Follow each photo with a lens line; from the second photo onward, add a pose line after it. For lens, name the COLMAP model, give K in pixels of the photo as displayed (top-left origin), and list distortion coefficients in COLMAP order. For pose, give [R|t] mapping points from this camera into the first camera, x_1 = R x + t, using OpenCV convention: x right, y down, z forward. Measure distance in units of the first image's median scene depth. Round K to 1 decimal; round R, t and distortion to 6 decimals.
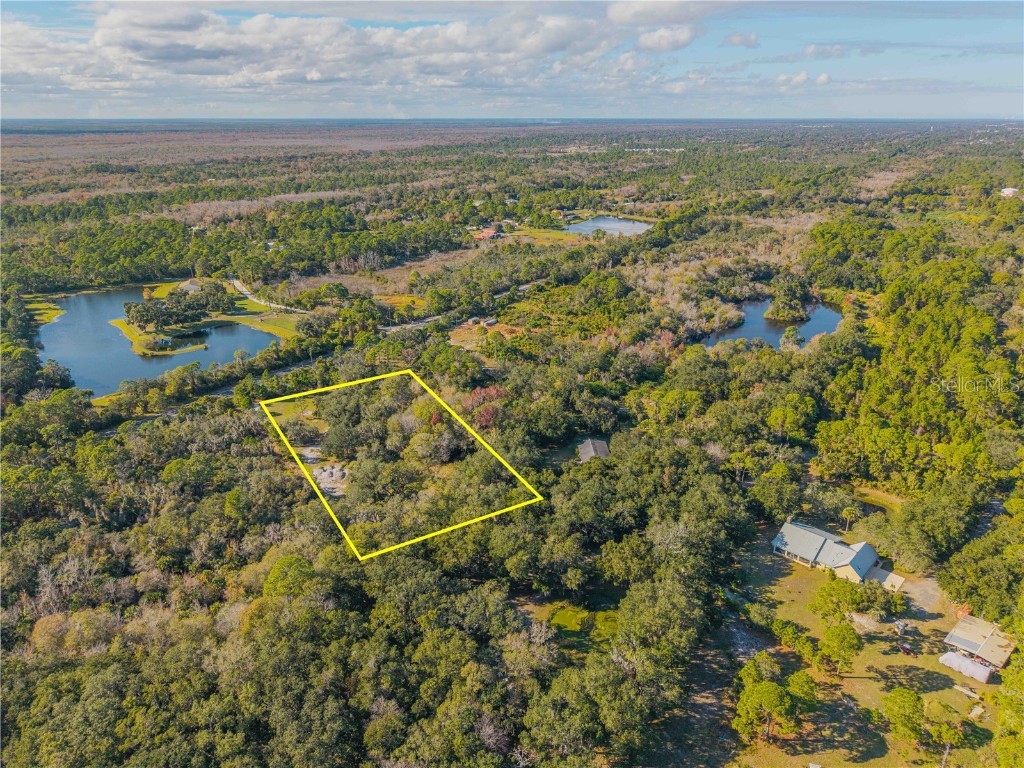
lens RADIAL K [[691.6, 0, 512.0], [0, 691.6, 382.7], [0, 0, 1]] dist [0.007899, -0.008138]
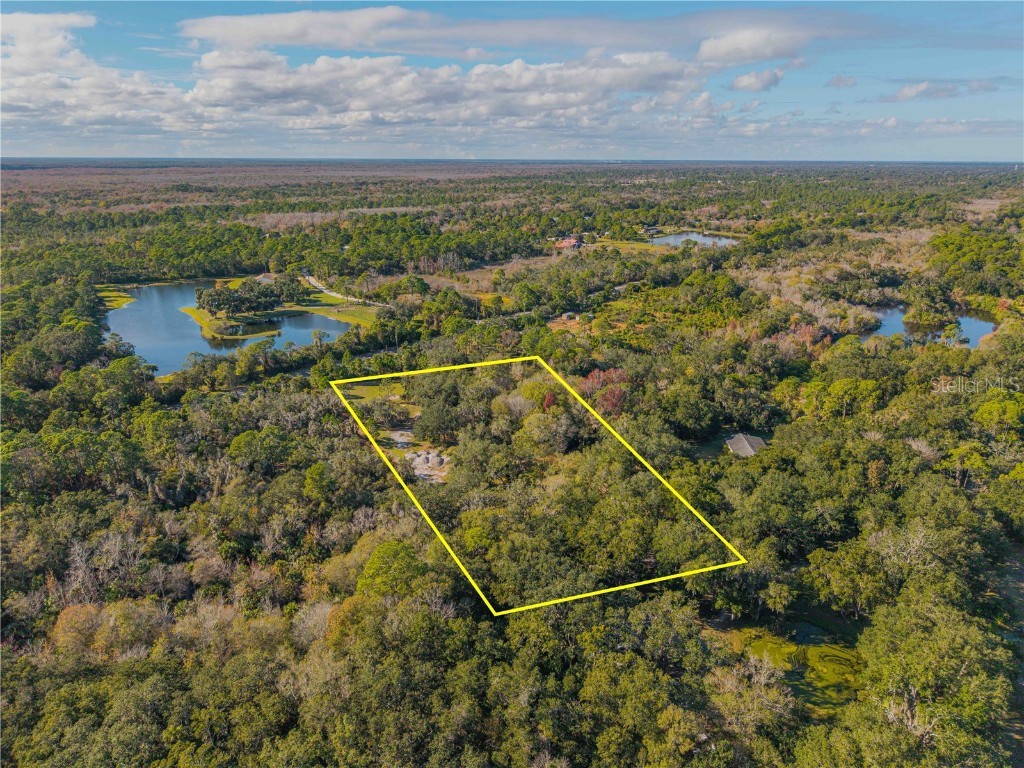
lens RADIAL K [[691.6, 0, 514.1], [0, 691.6, 385.2], [0, 0, 1]] dist [0.007899, -0.008138]
pose [[0.996667, 0.031836, -0.075105, -0.095142], [-0.035398, 0.998287, -0.046582, 0.075158], [0.073493, 0.049085, 0.996087, 0.177660]]
